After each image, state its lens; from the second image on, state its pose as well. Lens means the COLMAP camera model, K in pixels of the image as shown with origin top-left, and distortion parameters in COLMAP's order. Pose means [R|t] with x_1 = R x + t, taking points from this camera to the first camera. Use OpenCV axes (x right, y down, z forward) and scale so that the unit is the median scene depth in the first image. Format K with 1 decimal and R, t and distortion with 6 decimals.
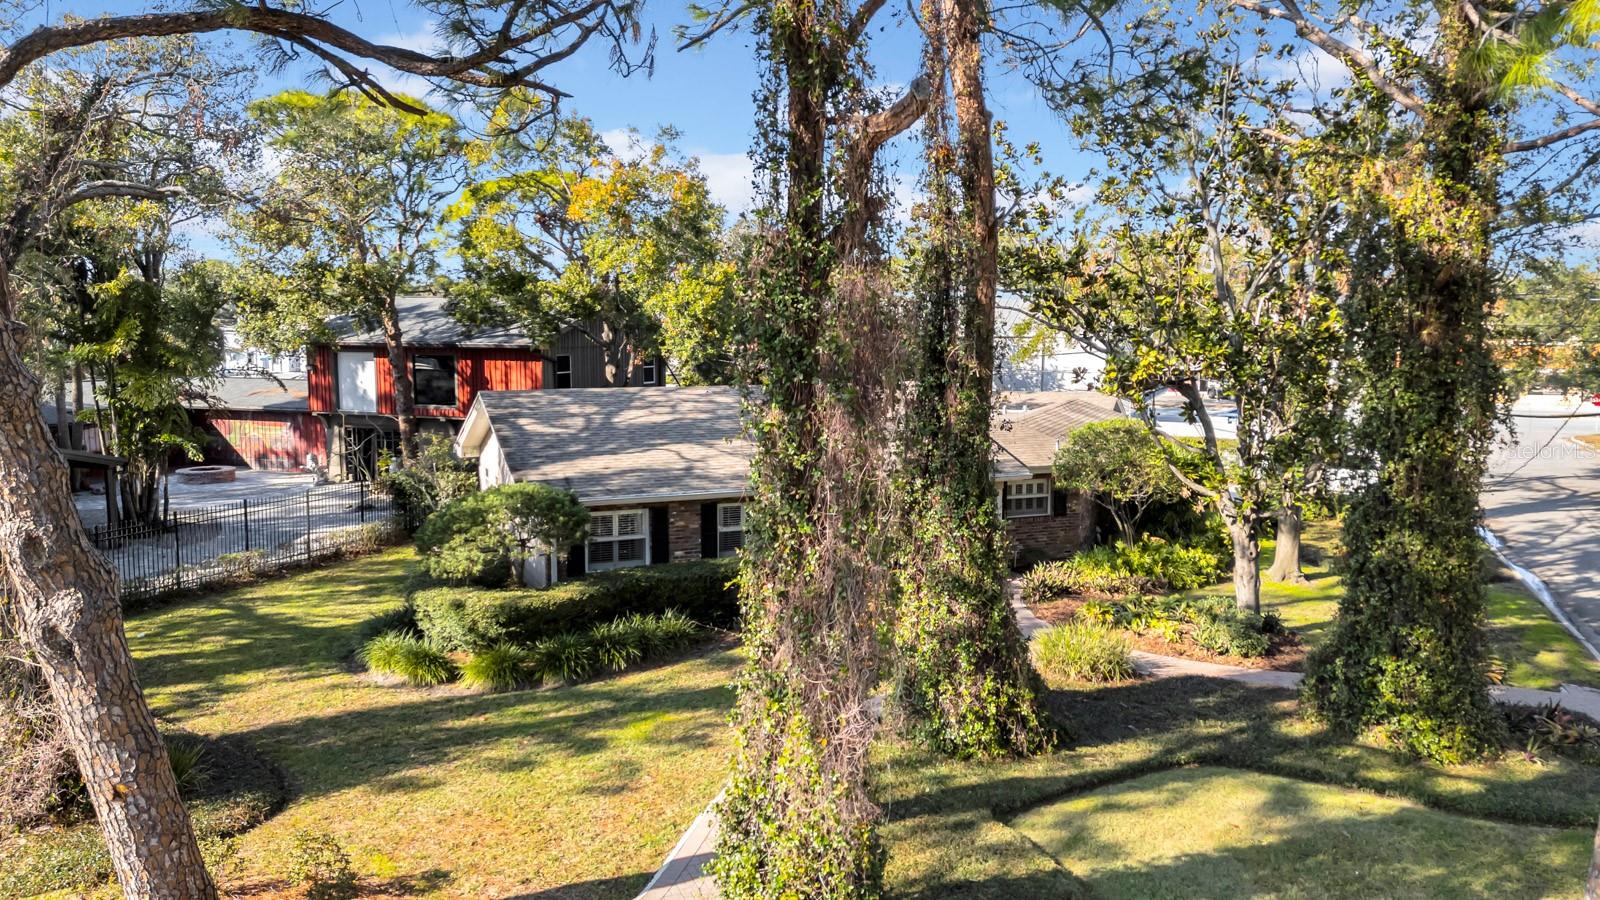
lens RADIAL K [[1174.8, 0, 800.0], [0, 1174.8, 450.0], [0, 0, 1]] dist [0.080755, -0.073785]
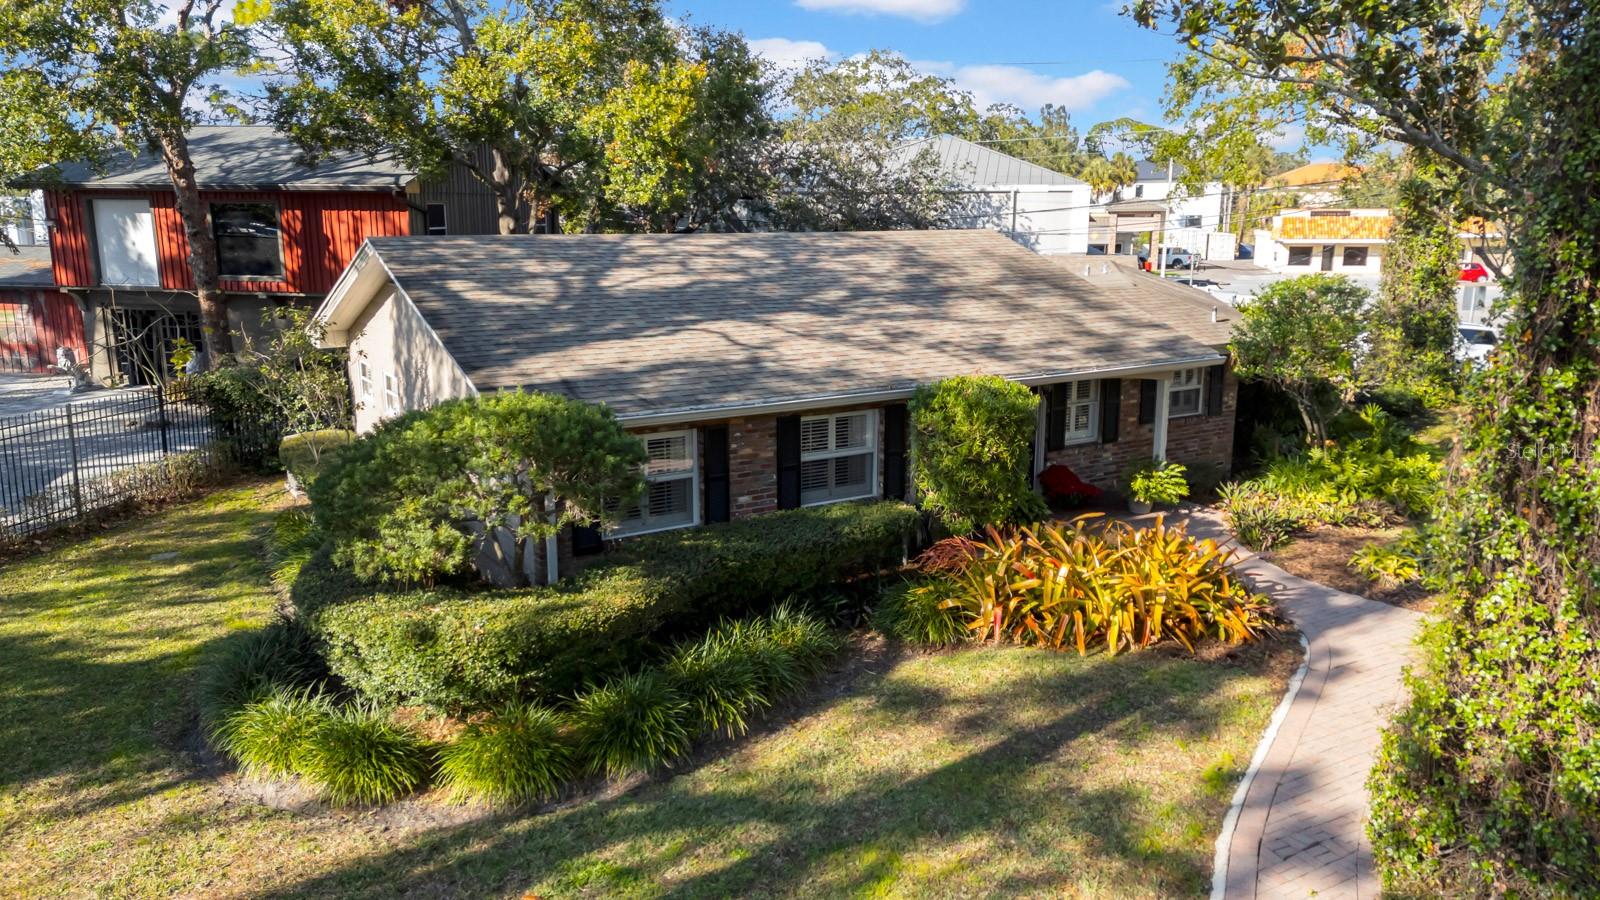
lens RADIAL K [[1174.8, 0, 800.0], [0, 1174.8, 450.0], [0, 0, 1]] dist [0.080755, -0.073785]
pose [[0.986208, -0.030852, 0.162611, -0.166356], [0.015248, 0.995231, 0.096351, 0.003617], [-0.164808, -0.092542, 0.981975, 0.381275]]
